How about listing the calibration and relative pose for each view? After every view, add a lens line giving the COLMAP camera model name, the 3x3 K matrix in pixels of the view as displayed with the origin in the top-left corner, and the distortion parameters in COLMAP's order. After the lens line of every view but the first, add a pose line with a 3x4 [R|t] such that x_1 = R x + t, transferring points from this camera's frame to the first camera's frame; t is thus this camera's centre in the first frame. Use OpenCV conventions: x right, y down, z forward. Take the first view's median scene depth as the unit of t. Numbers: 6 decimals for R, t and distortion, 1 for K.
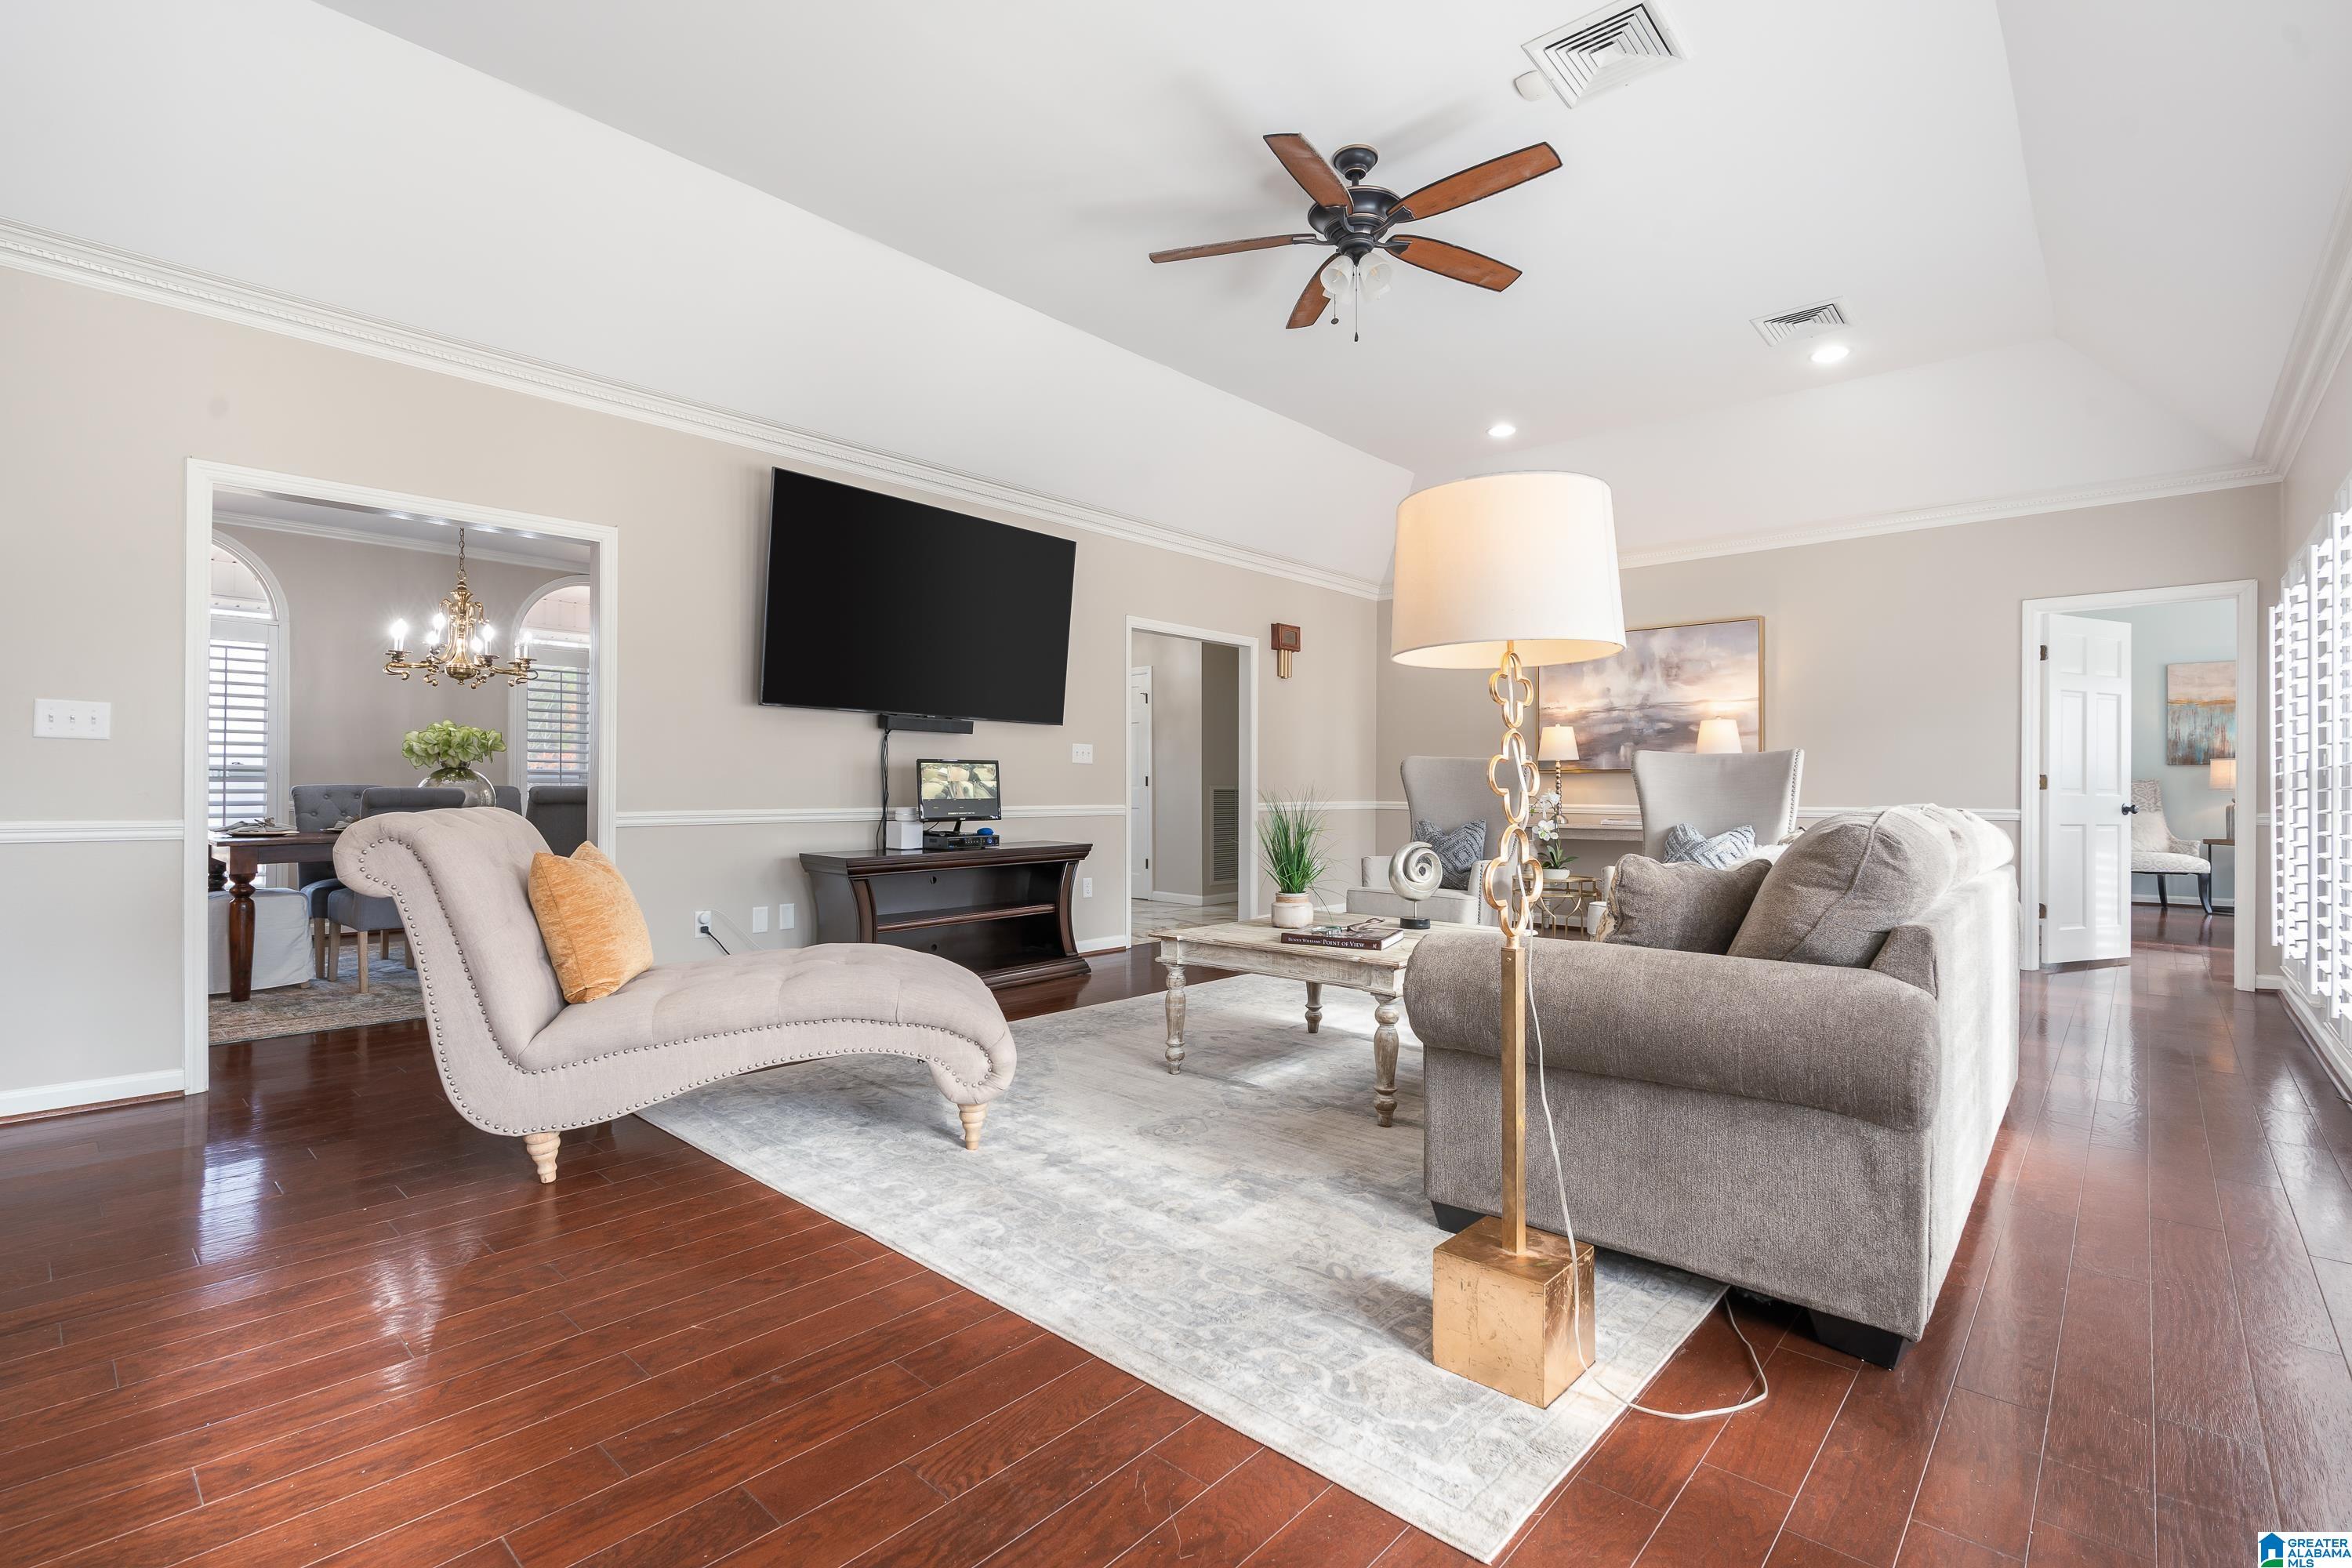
lens RADIAL K [[1070.6, 0, 1176.4], [0, 1070.6, 784.6], [0, 0, 1]] dist [-0.011485, 0.003236]
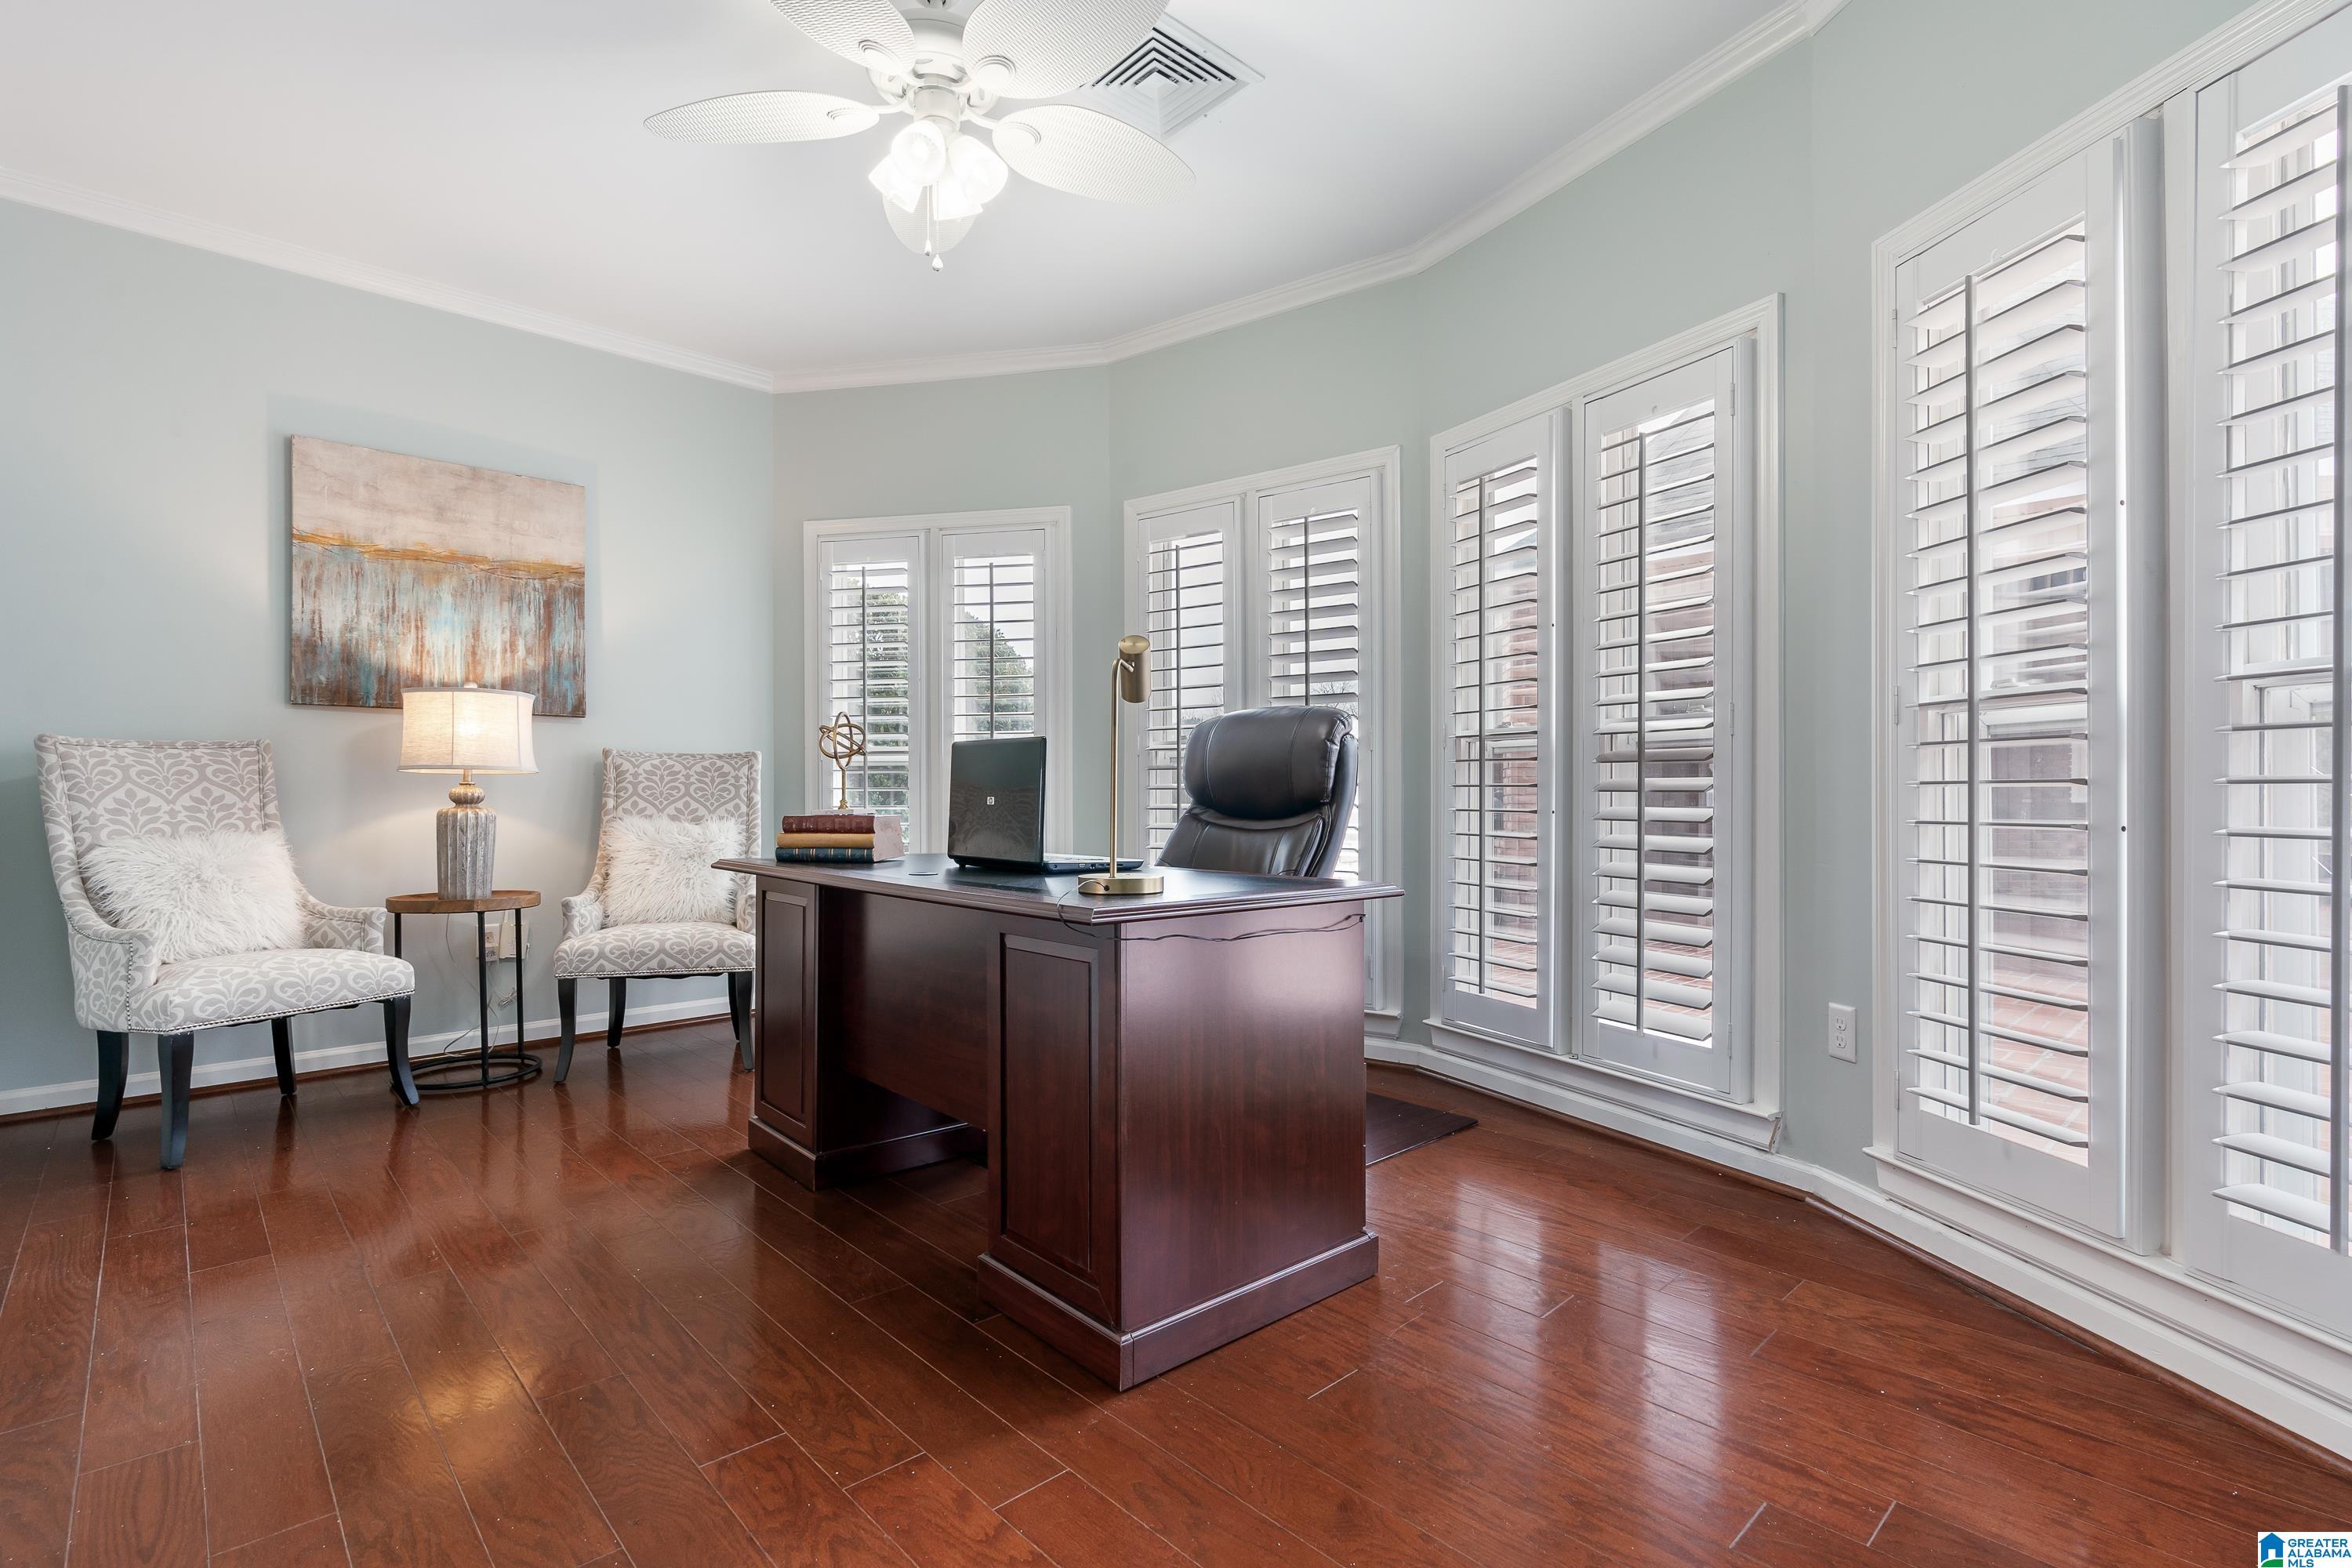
lens RADIAL K [[1070.6, 0, 1175.8], [0, 1070.6, 786.1], [0, 0, 1]] dist [-0.011485, 0.003236]
pose [[0.095486, -0.004953, 0.995418, 0.601722], [0.007442, 0.999963, 0.004262, 0.011025], [-0.995403, 0.007001, 0.095520, 0.667687]]
